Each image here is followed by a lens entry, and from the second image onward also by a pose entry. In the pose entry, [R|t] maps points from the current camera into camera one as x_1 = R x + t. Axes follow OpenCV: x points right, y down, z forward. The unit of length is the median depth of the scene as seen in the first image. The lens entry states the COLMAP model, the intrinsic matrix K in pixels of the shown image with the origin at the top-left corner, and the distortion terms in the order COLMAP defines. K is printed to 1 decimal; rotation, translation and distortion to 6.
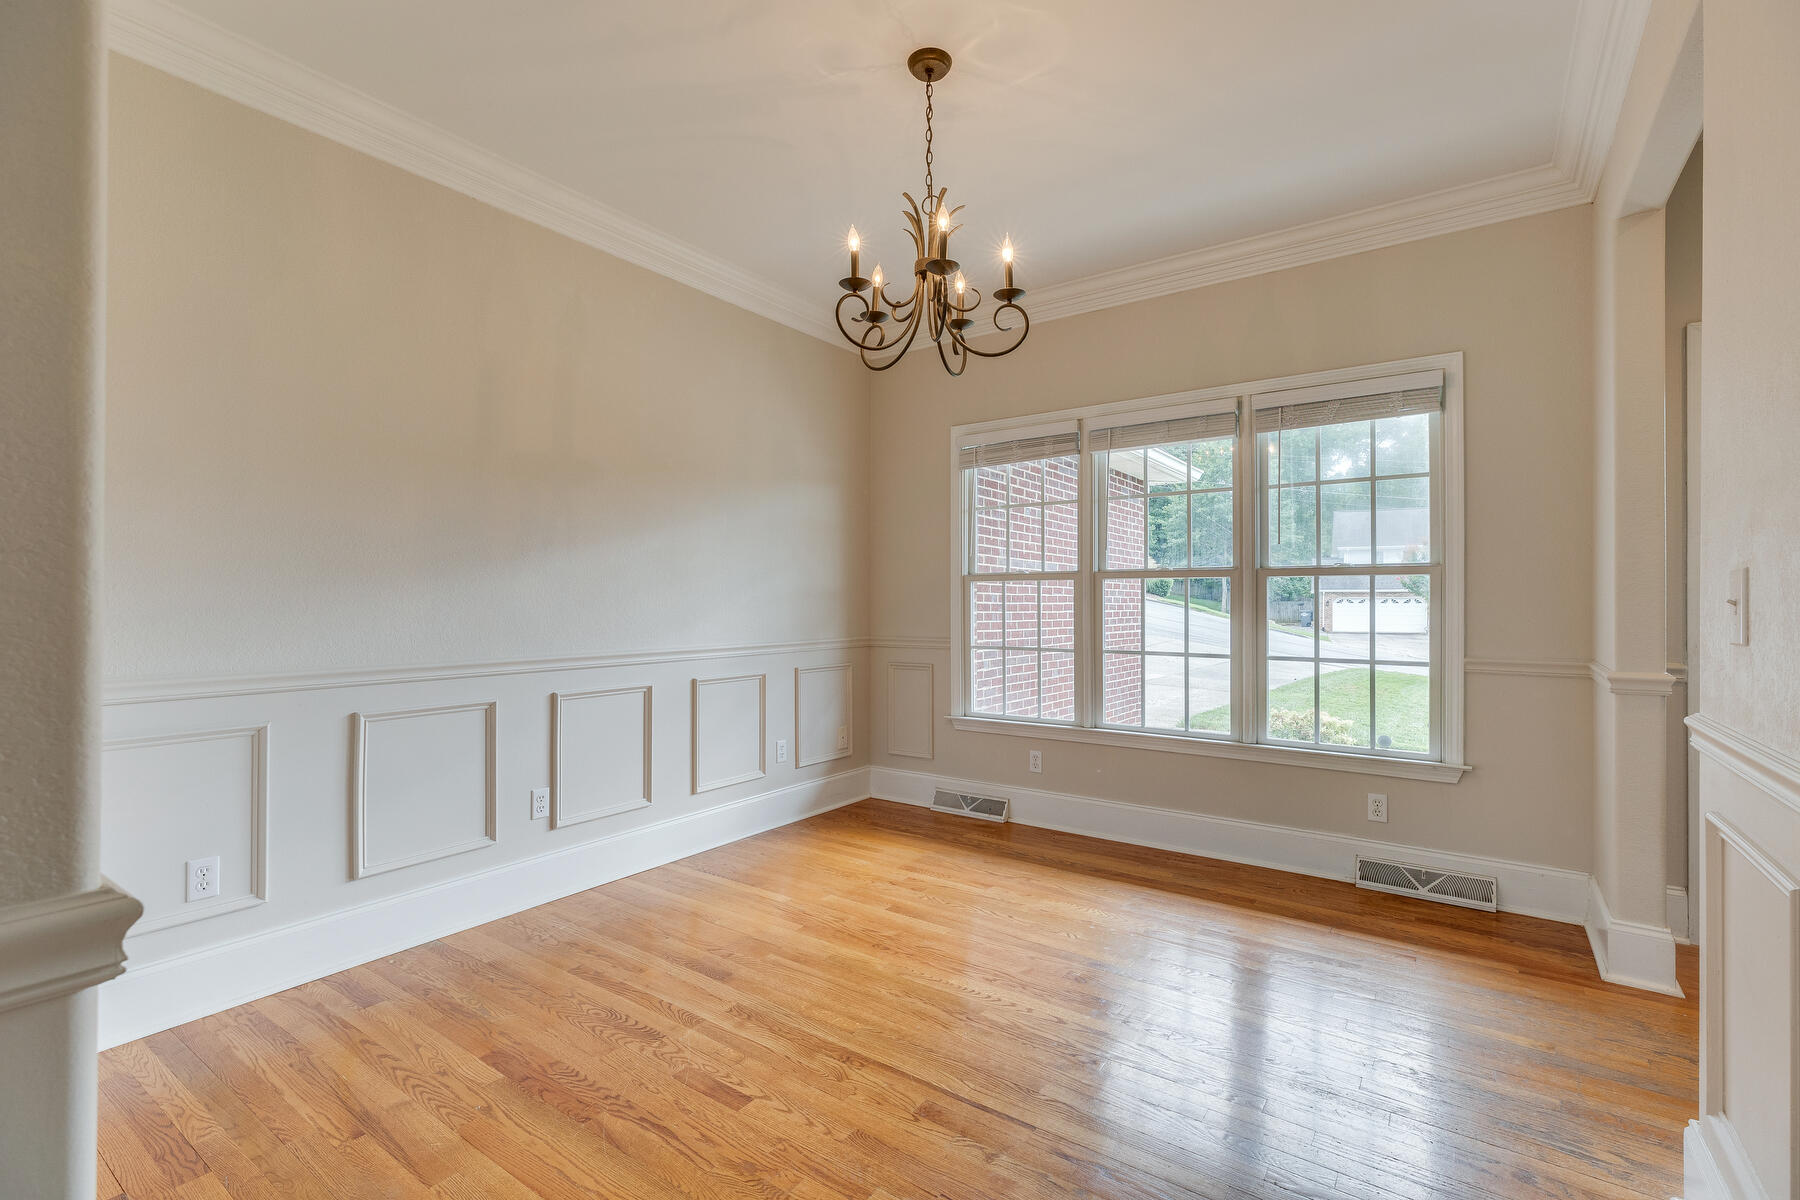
lens RADIAL K [[810.4, 0, 899.7], [0, 810.4, 601.2], [0, 0, 1]] dist [-0.000647, -0.000230]
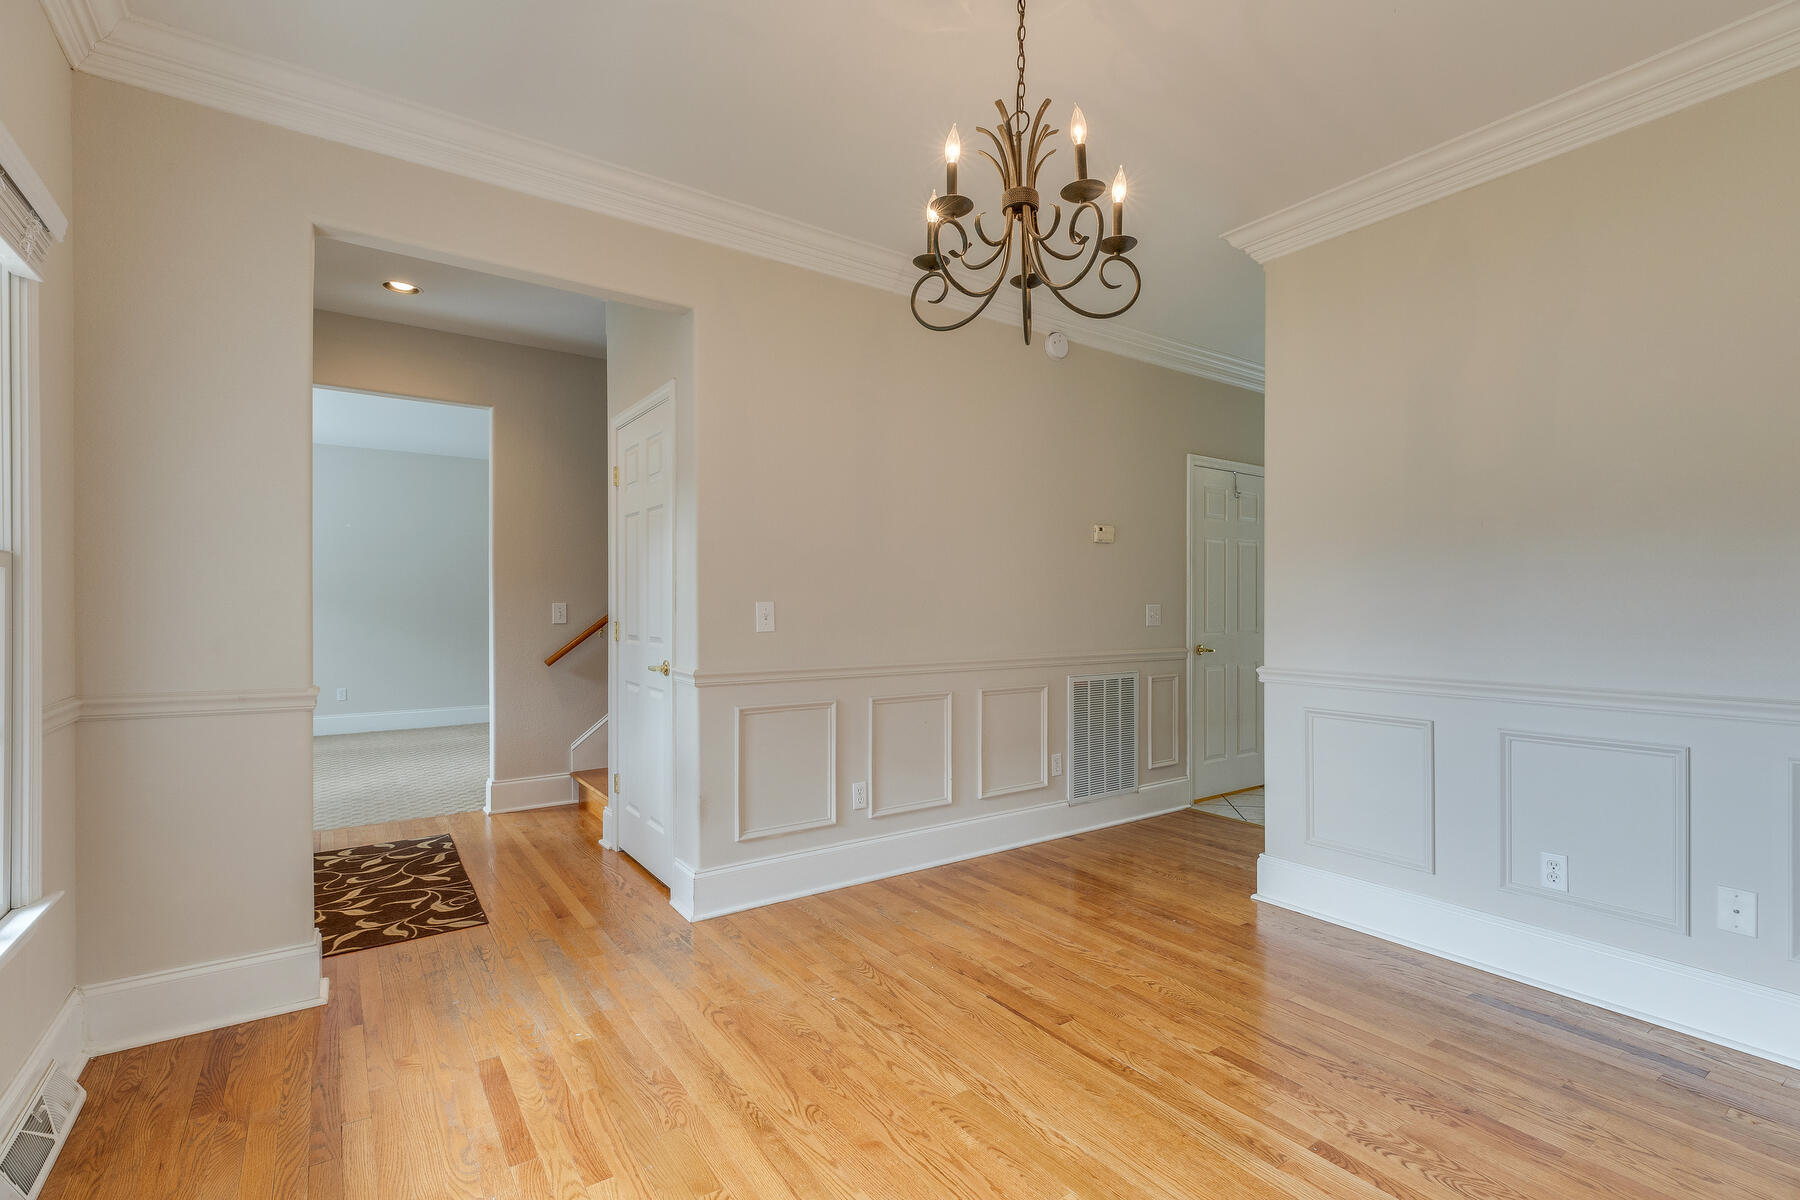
lens RADIAL K [[810.4, 0, 900.7], [0, 810.4, 605.5], [0, 0, 1]] dist [-0.000647, -0.000230]
pose [[-0.941328, 0.000561, 0.337493, -0.146429], [-0.001734, 0.999977, -0.006496, -0.013773], [-0.337489, -0.006700, -0.941306, 2.107172]]
